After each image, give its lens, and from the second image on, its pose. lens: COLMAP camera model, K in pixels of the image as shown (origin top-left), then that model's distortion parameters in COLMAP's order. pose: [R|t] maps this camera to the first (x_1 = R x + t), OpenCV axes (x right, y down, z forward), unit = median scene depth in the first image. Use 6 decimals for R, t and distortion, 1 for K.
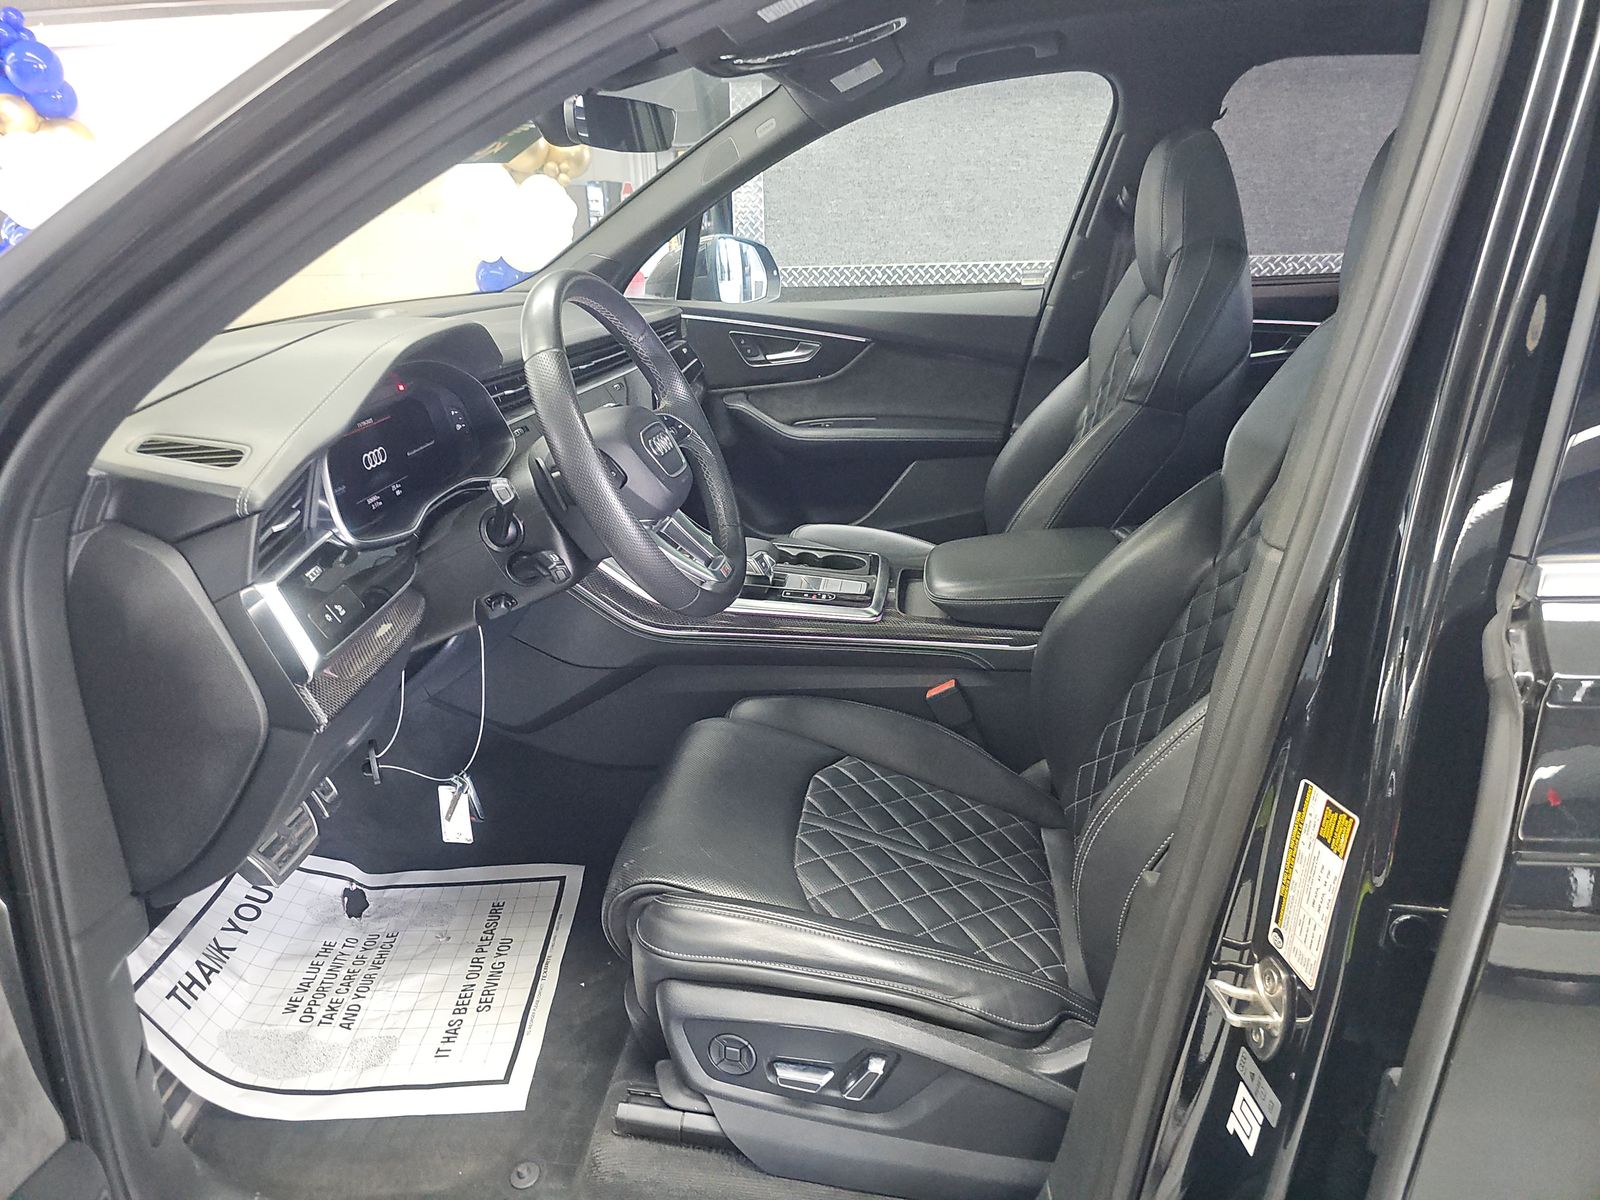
lens RADIAL K [[1102.8, 0, 794.8], [0, 1102.8, 630.8], [0, 0, 1]] dist [-0.002516, -0.004202]
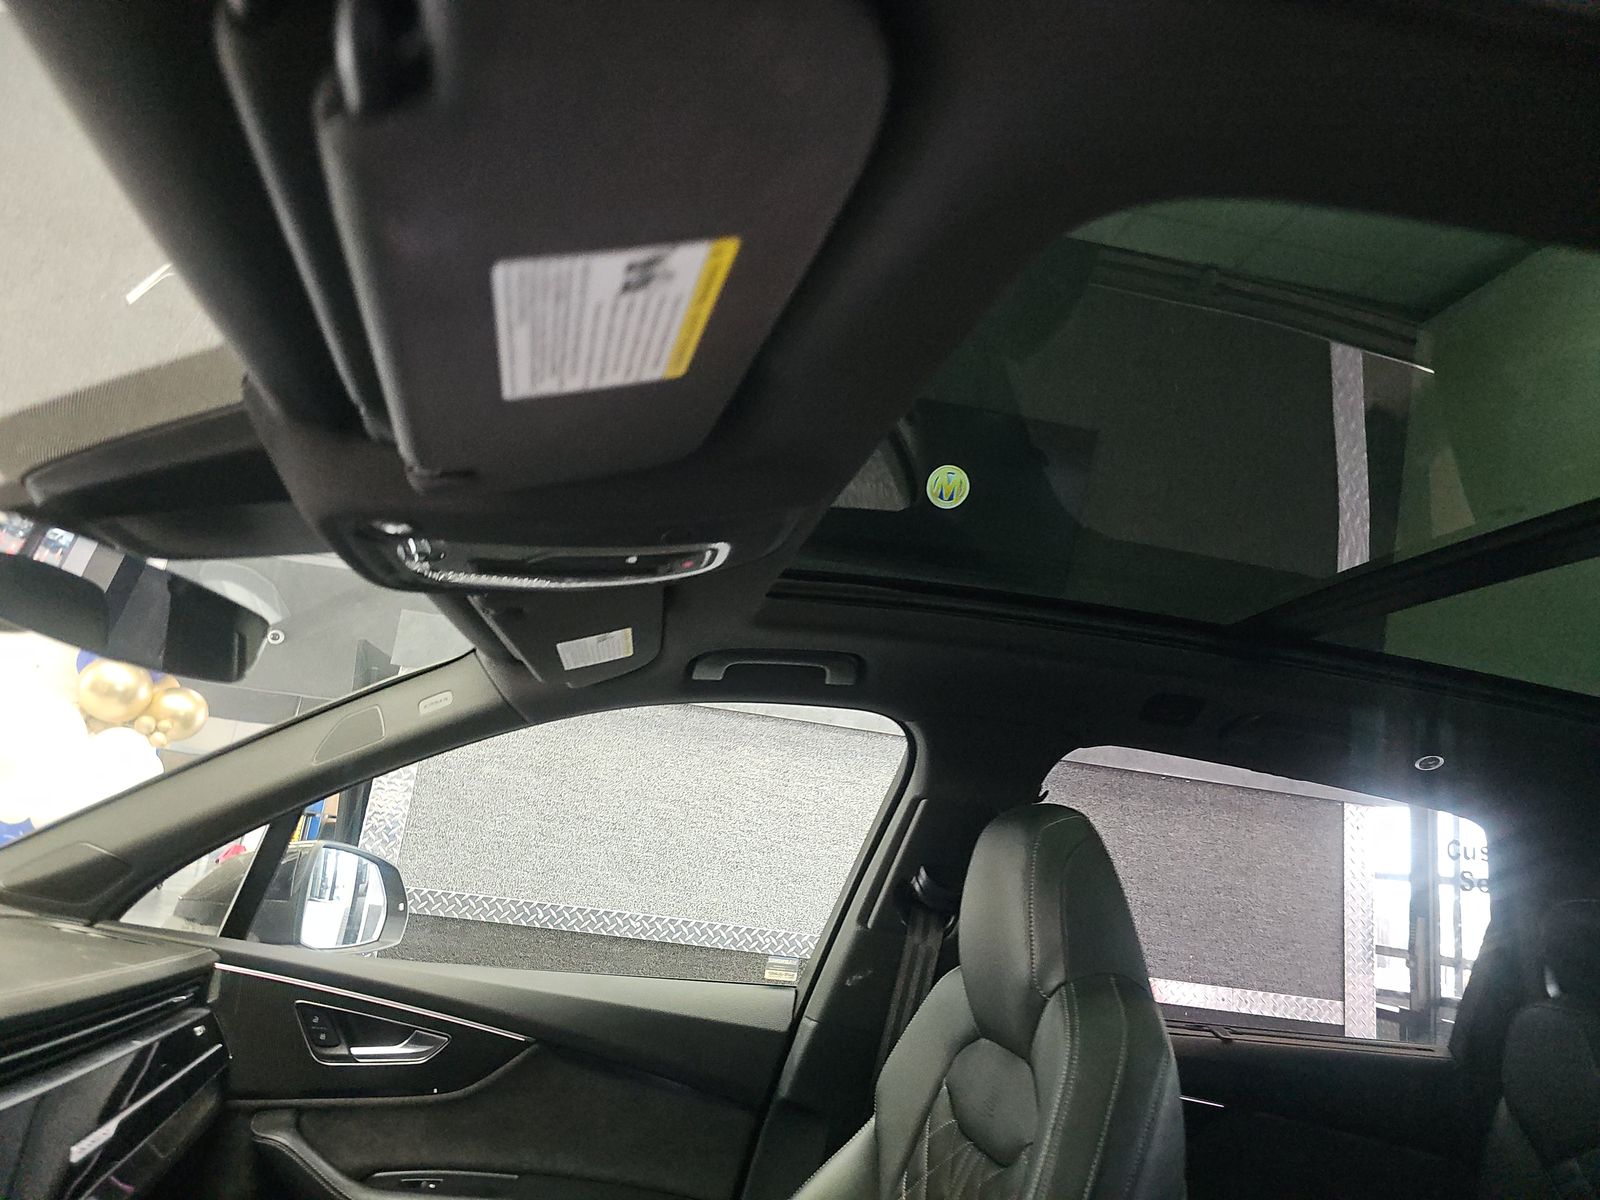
lens RADIAL K [[1144.9, 0, 773.6], [0, 1144.9, 600.6], [0, 0, 1]] dist [0.096116, -0.076531]
pose [[0.950314, 0.207149, 0.232363, -0.006188], [-0.048309, 0.835539, -0.547304, -0.117697], [-0.307522, 0.508885, 0.804031, 0.300834]]
